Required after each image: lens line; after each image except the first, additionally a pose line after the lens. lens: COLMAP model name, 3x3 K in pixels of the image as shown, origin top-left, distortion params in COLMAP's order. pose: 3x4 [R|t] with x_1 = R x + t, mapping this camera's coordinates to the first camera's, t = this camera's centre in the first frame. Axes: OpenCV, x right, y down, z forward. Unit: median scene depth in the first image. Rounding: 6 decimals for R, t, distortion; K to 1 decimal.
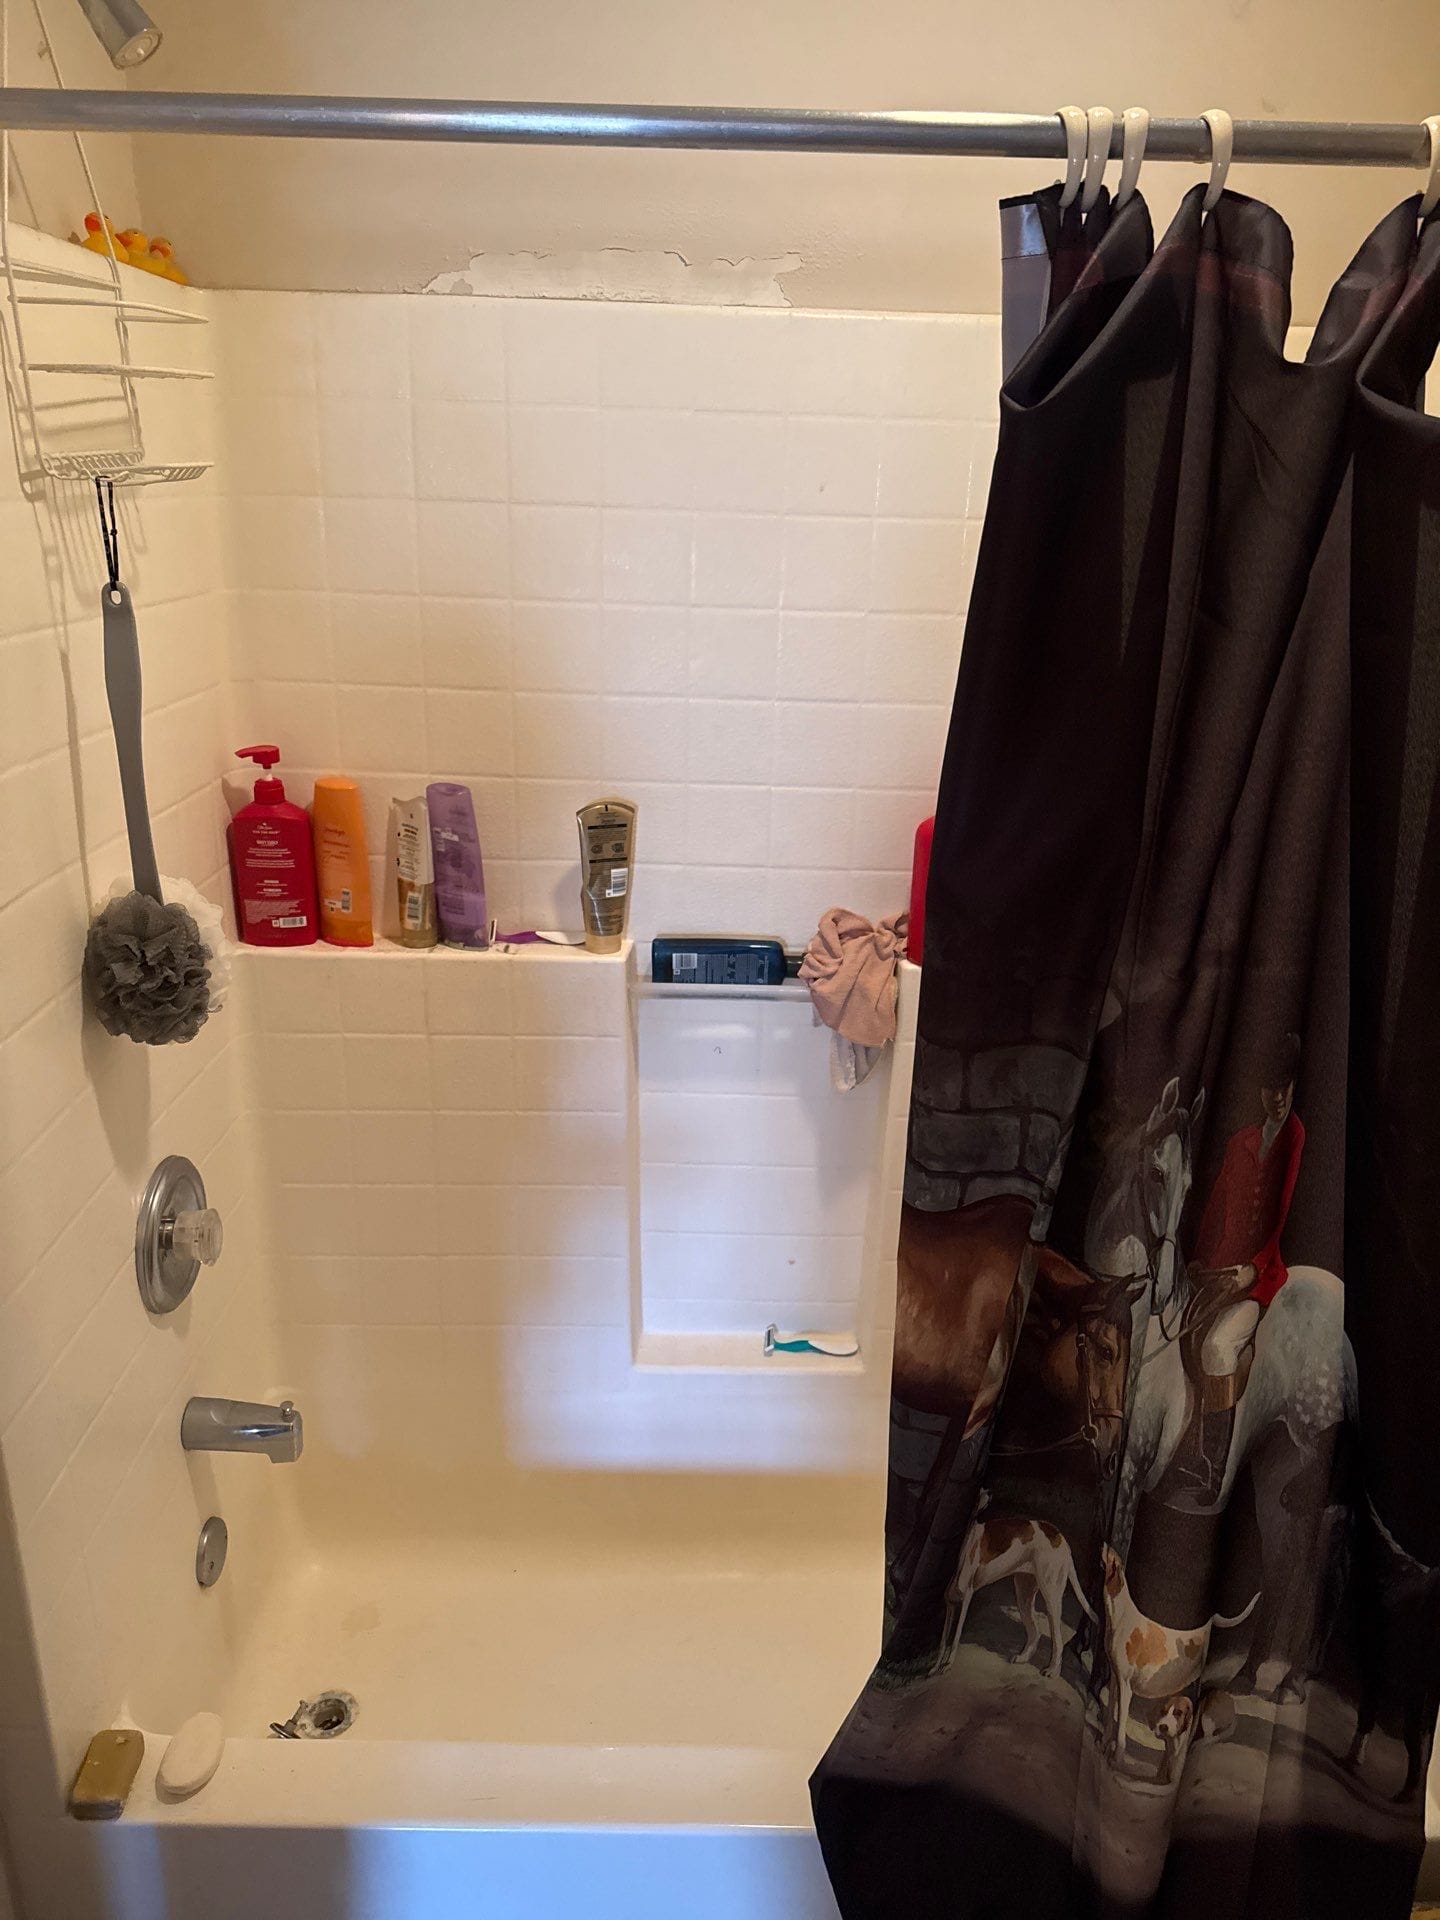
lens RADIAL K [[1319.5, 0, 719.7], [0, 1319.5, 912.4], [0, 0, 1]] dist [0.001380, -0.022219]
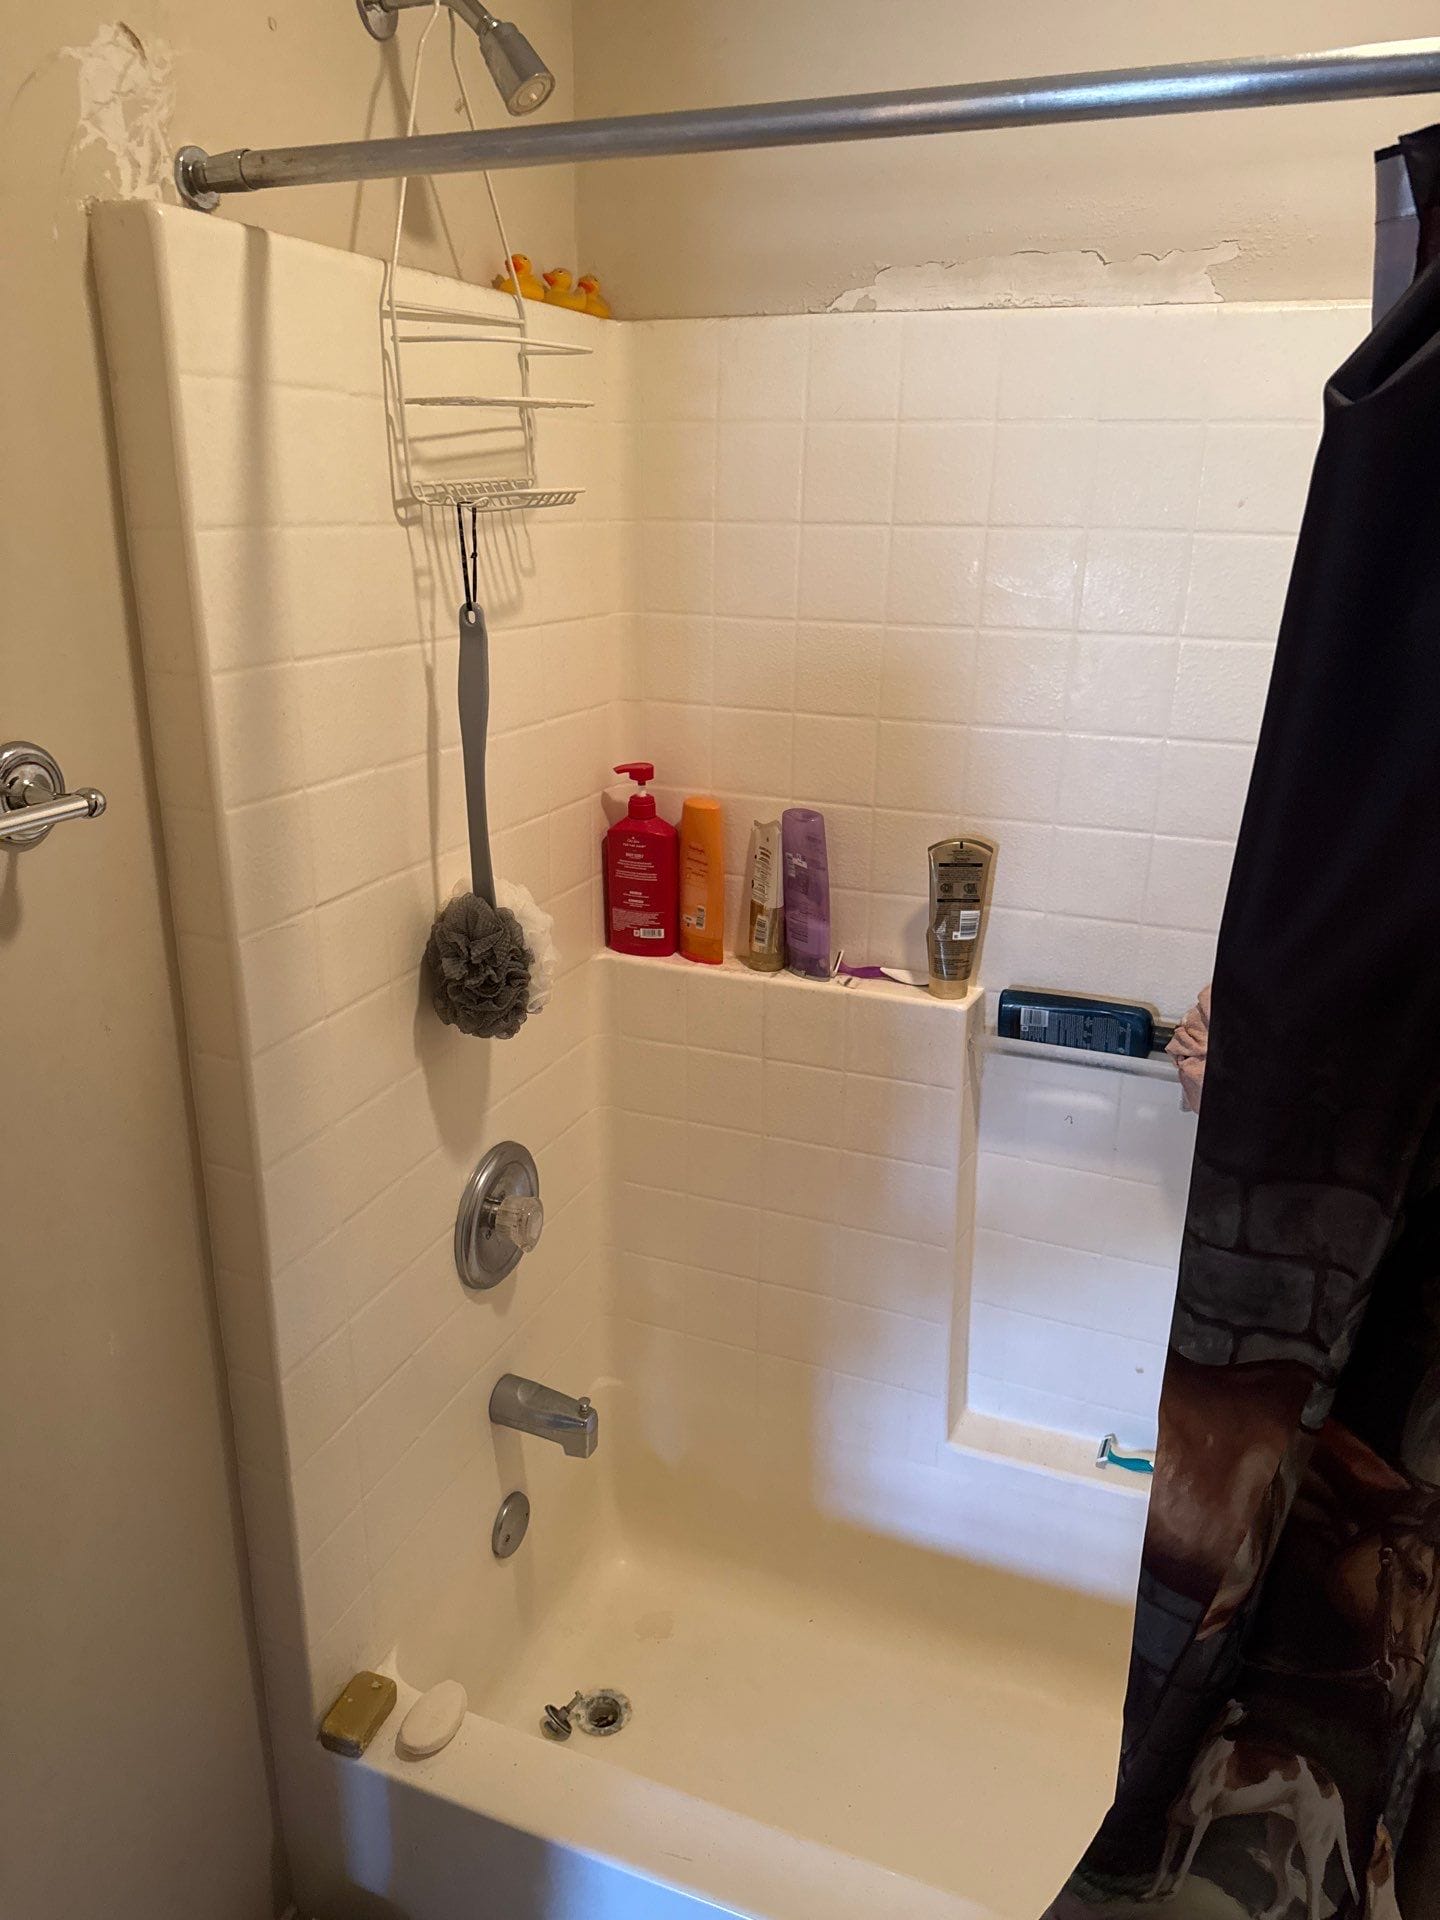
lens RADIAL K [[1319.5, 0, 719.7], [0, 1319.5, 912.4], [0, 0, 1]] dist [0.001380, -0.022219]
pose [[0.930344, 0.094907, -0.354194, 0.107797], [-0.099678, 0.995008, 0.004797, -0.022482], [0.352881, 0.030843, 0.935160, 0.072151]]
